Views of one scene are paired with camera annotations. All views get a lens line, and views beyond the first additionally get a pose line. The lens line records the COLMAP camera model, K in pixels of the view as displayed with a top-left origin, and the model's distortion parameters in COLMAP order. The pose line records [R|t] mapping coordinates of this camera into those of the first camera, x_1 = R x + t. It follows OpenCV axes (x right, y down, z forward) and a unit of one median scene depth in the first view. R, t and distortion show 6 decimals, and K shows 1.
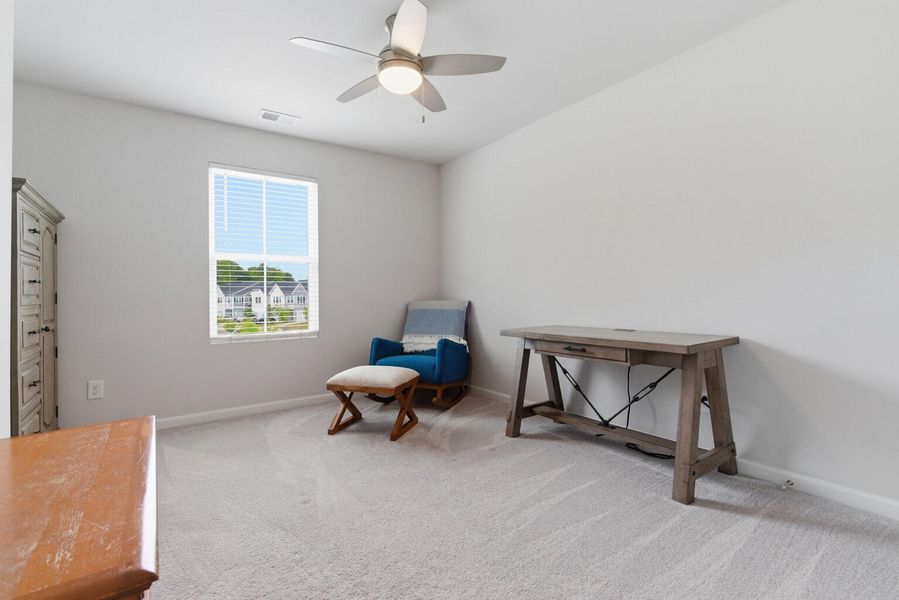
lens RADIAL K [[409.6, 0, 448.5], [0, 409.6, 298.2], [0, 0, 1]] dist [-0.001500, -0.000180]
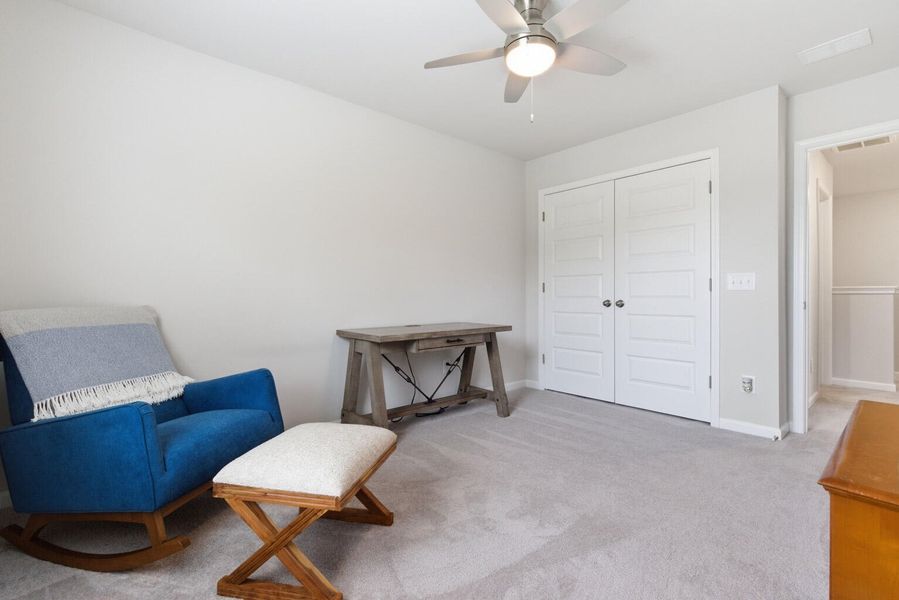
lens RADIAL K [[409.6, 0, 448.6], [0, 409.6, 302.0], [0, 0, 1]] dist [-0.001500, -0.000180]
pose [[-0.126490, 0.001749, 0.991966, -0.862912], [-0.002655, 0.999994, -0.002102, 0.009873], [-0.991964, -0.002900, -0.126485, 1.112224]]
